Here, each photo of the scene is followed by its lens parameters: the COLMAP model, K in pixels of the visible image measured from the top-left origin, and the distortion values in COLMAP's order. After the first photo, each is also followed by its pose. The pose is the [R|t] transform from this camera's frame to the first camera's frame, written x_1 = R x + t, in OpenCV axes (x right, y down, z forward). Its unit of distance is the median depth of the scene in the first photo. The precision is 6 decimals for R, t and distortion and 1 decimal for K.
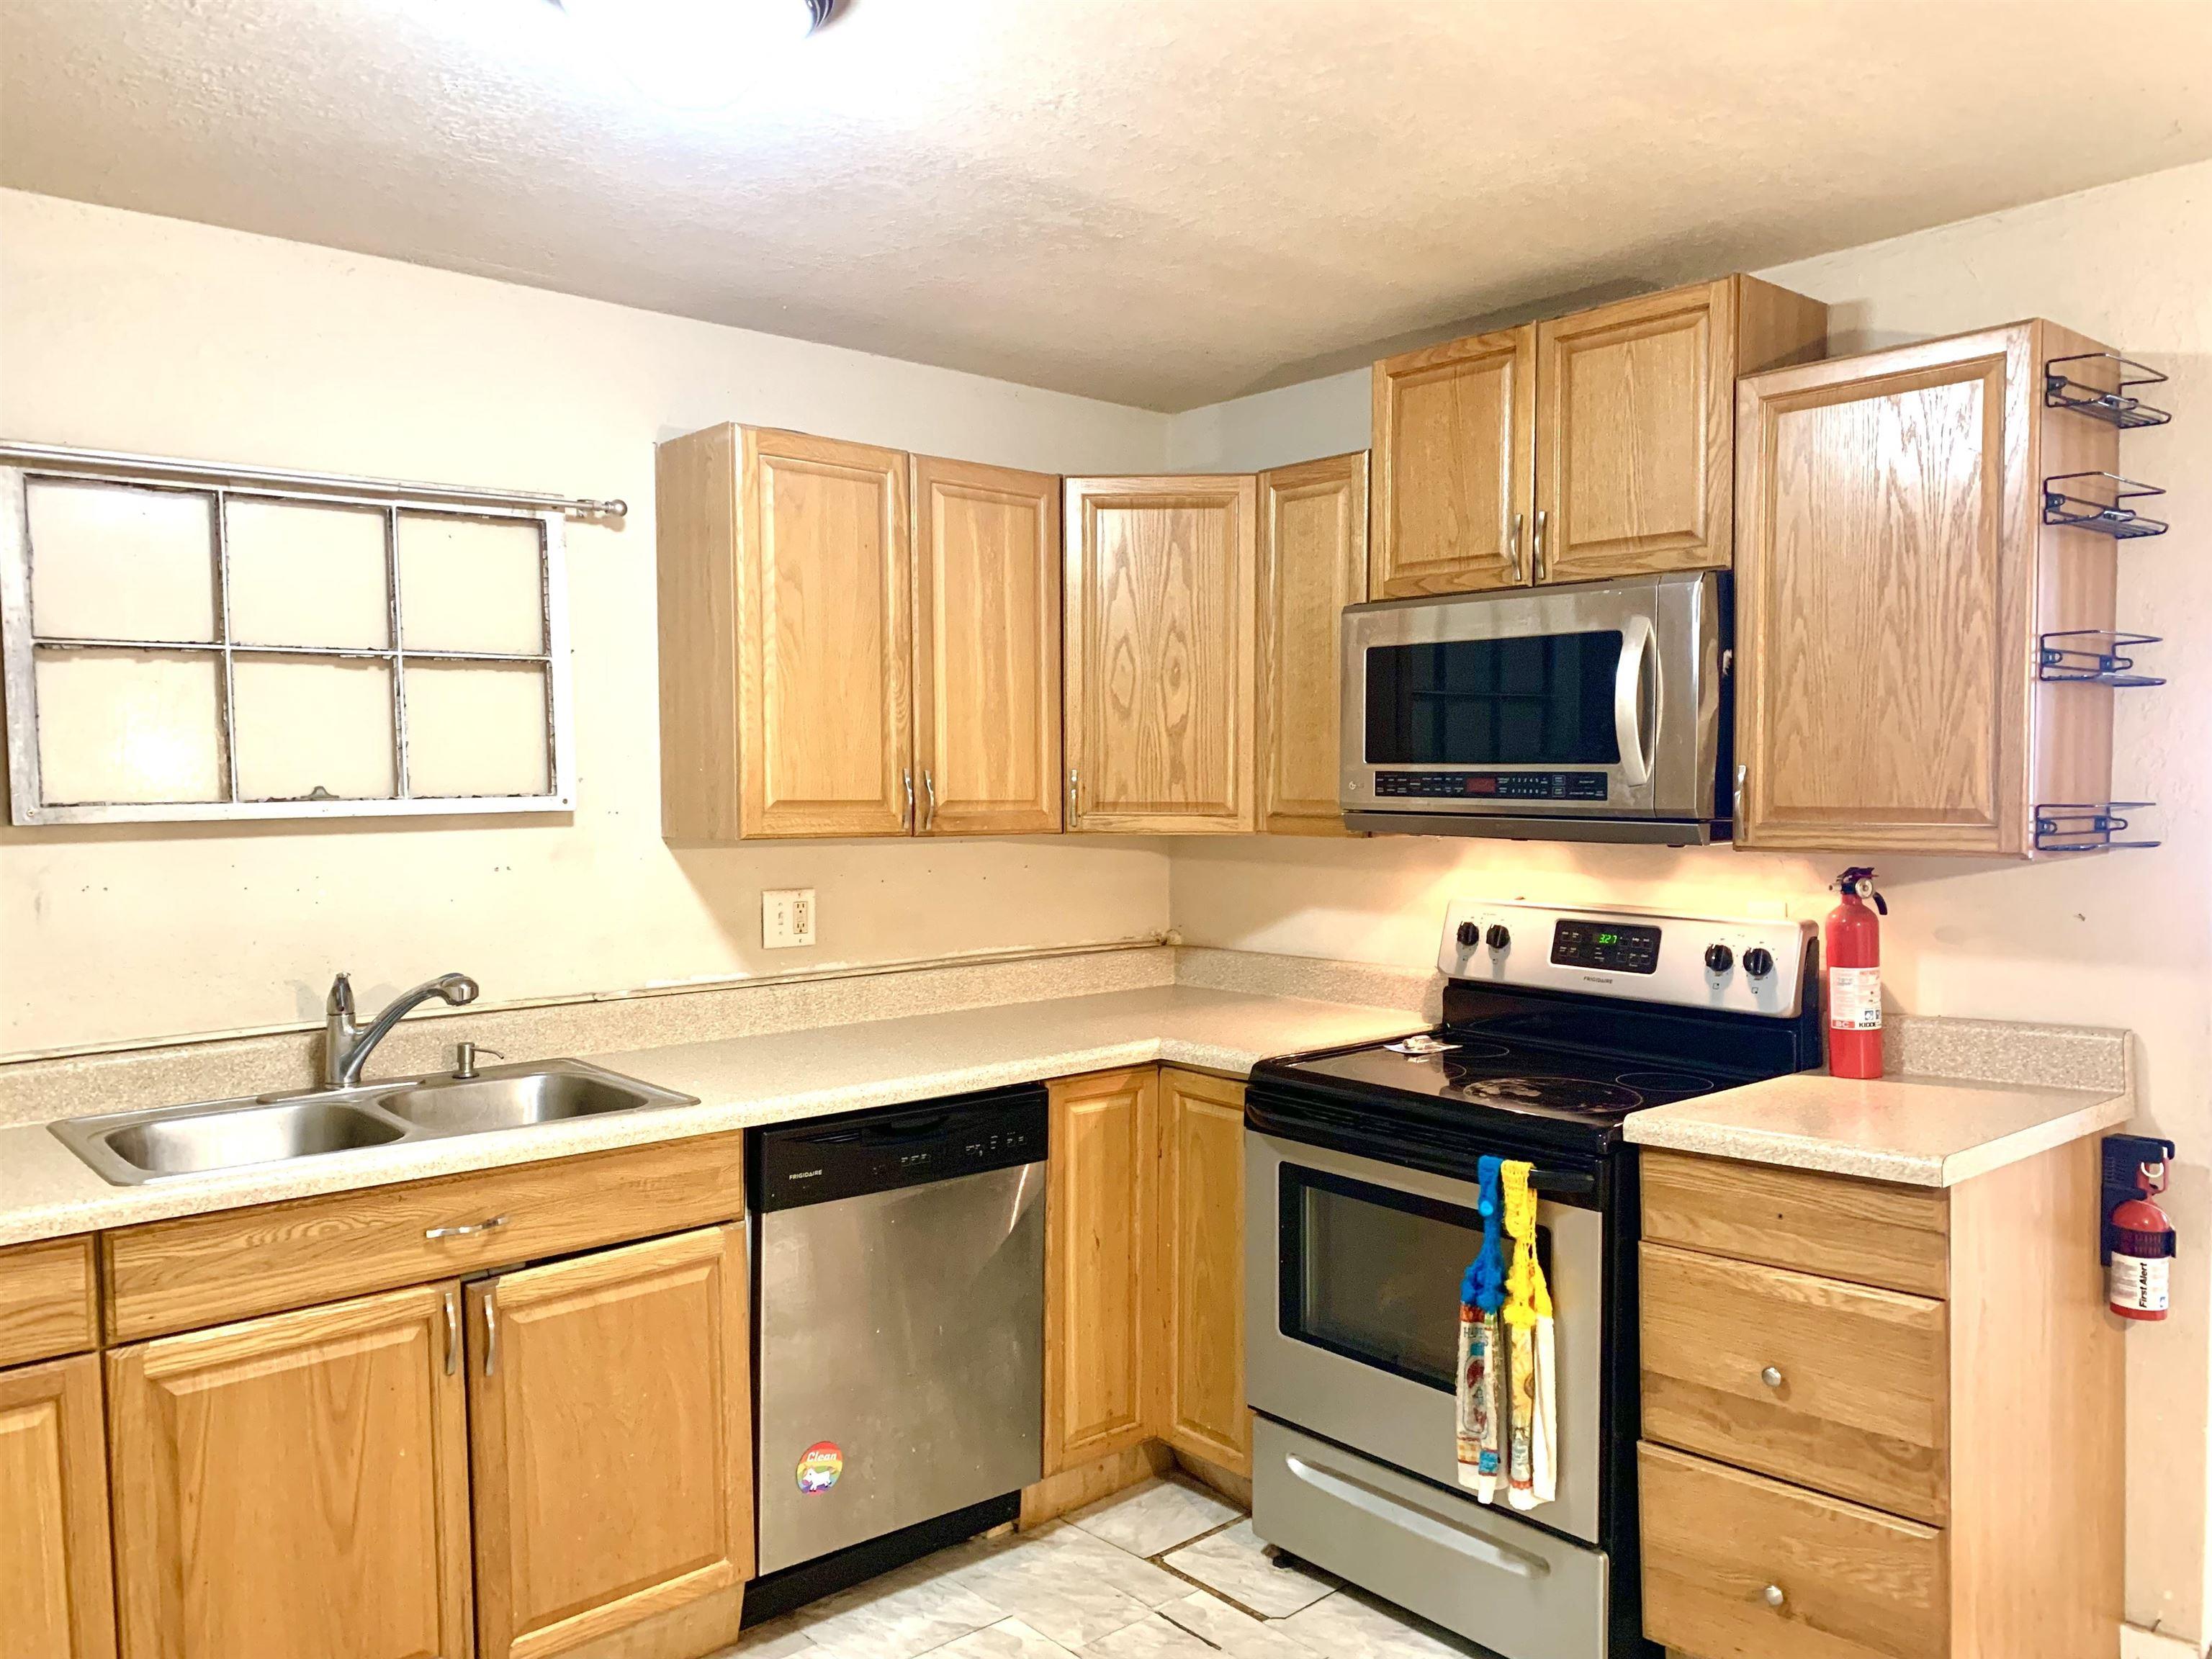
lens RADIAL K [[1681.1, 0, 1100.0], [0, 1681.1, 823.3], [0, 0, 1]] dist [0.012644, -0.017291]
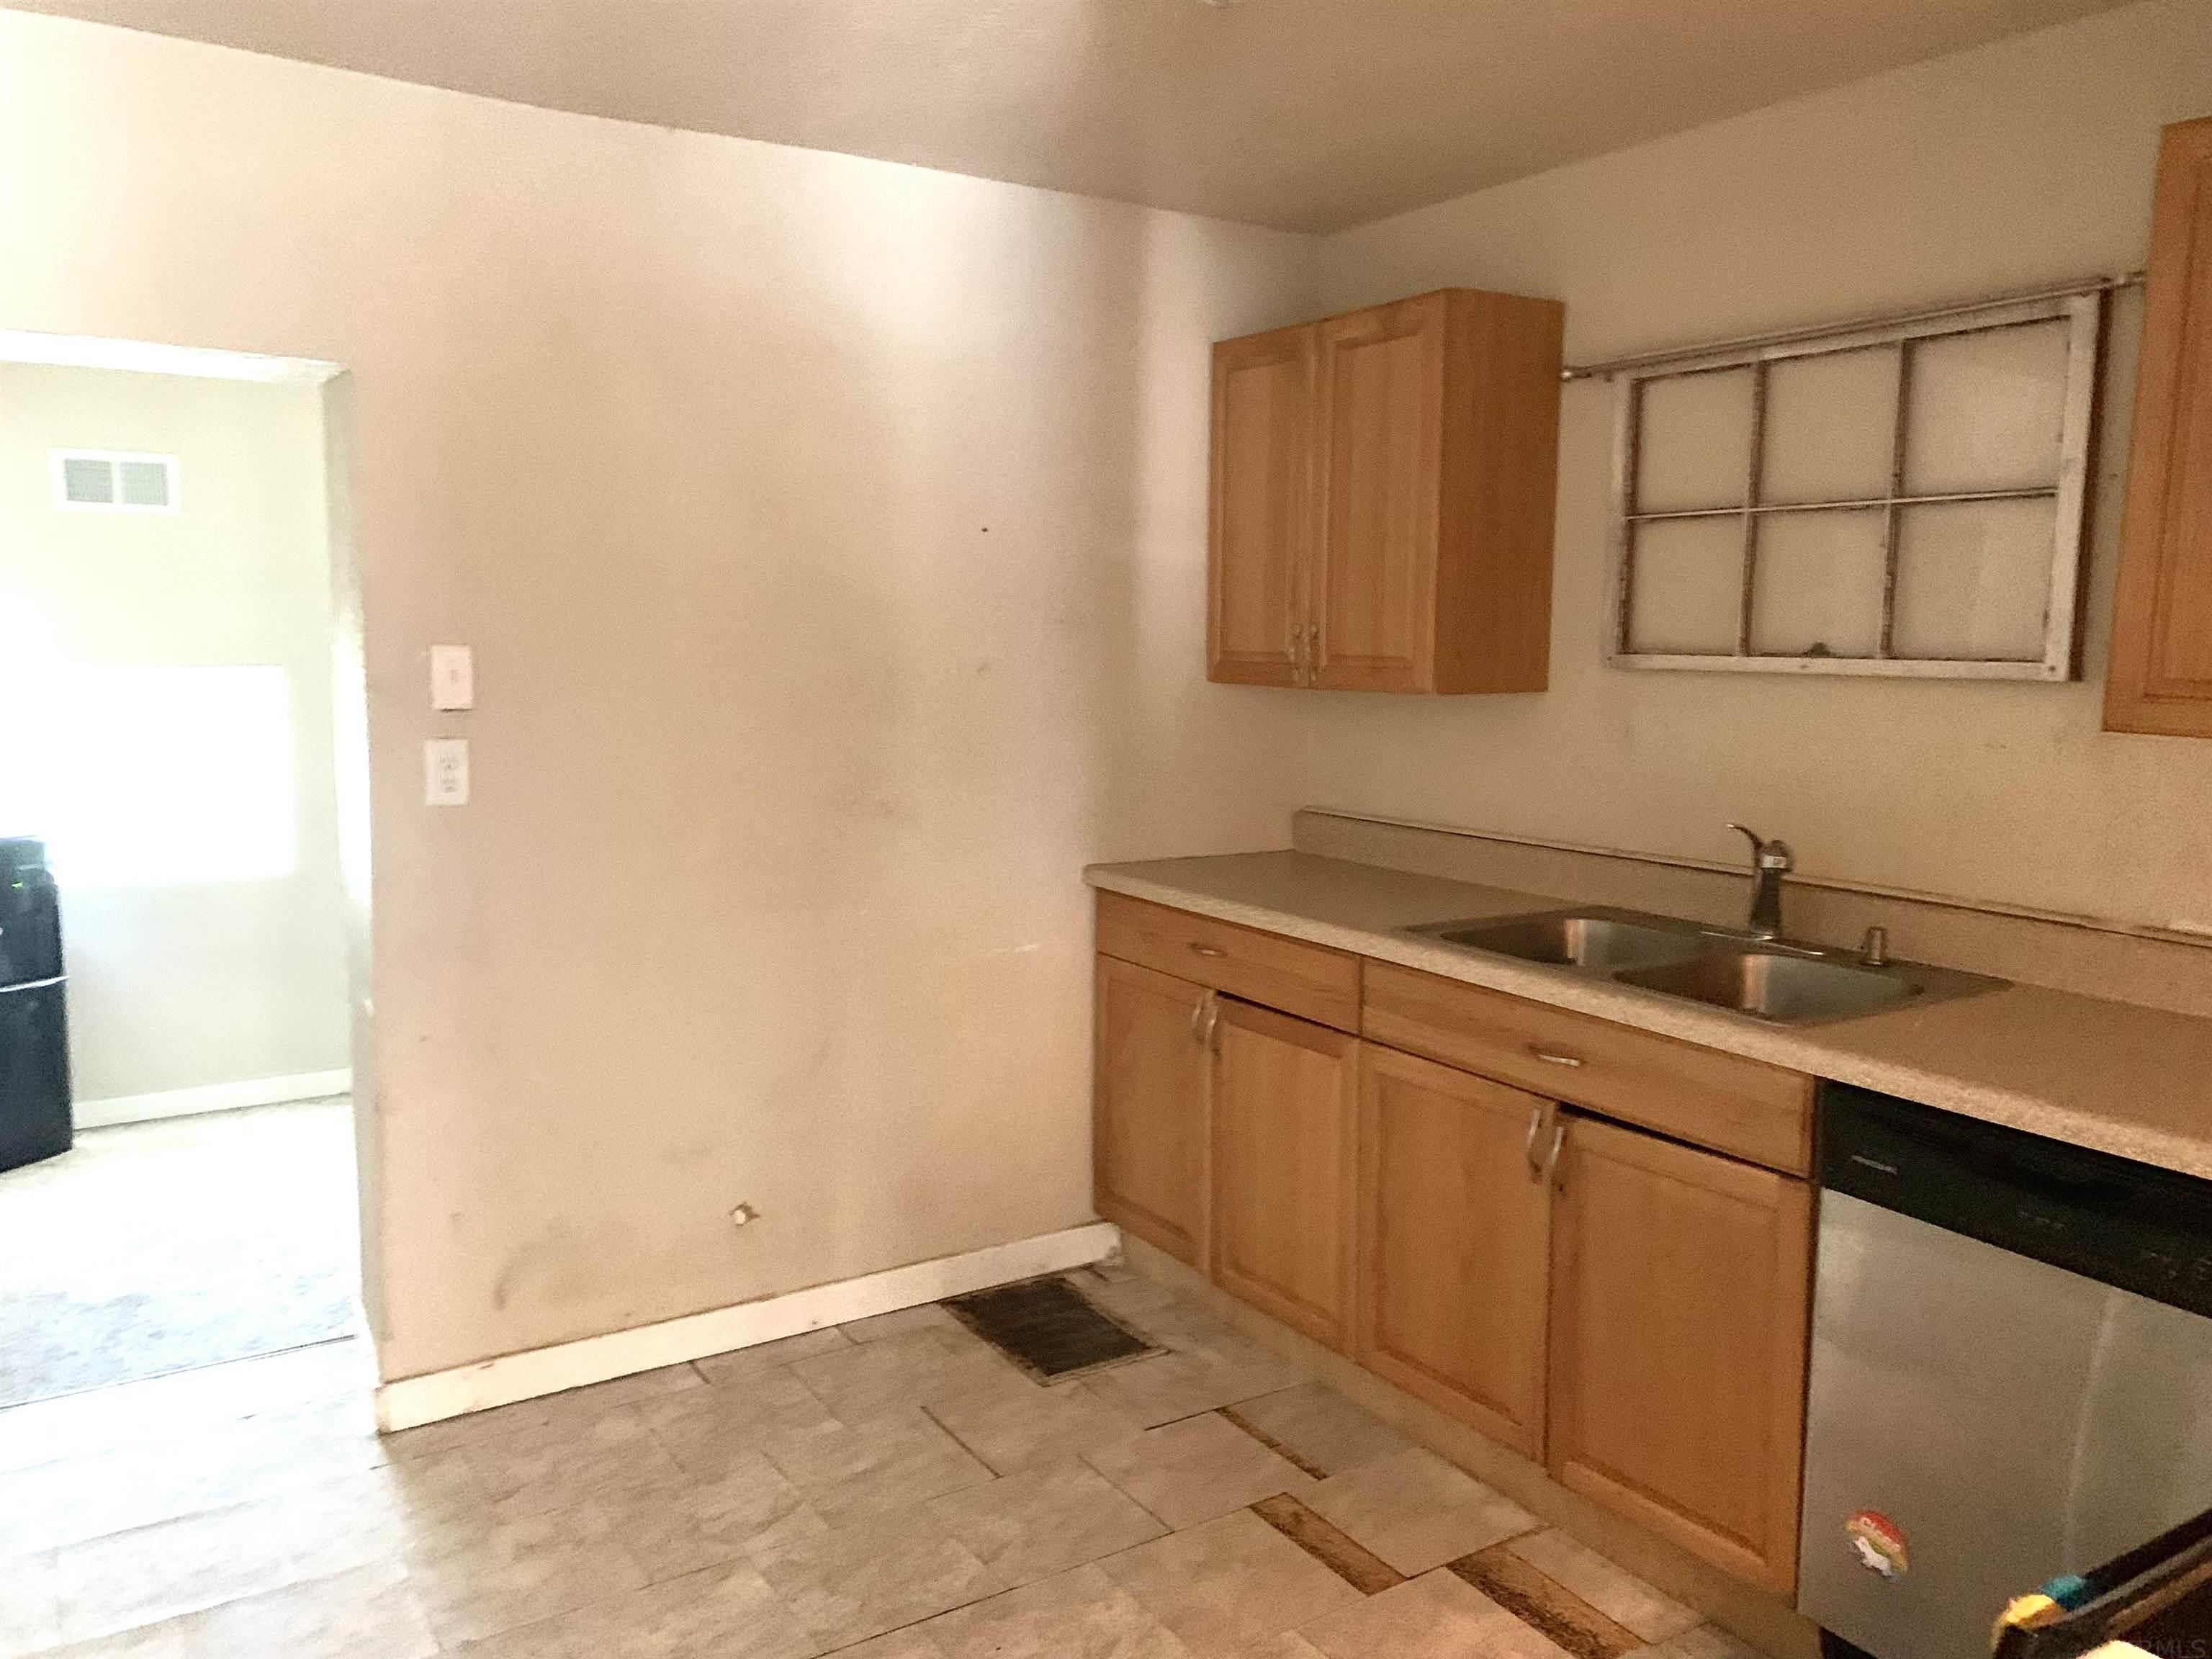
lens RADIAL K [[1681.1, 0, 1101.0], [0, 1681.1, 844.9], [0, 0, 1]] dist [0.012644, -0.017291]
pose [[-0.129483, 0.135518, -0.982277, 0.604070], [-0.052500, 0.988290, 0.143268, -0.024257], [0.990191, 0.070121, -0.120852, 0.737554]]
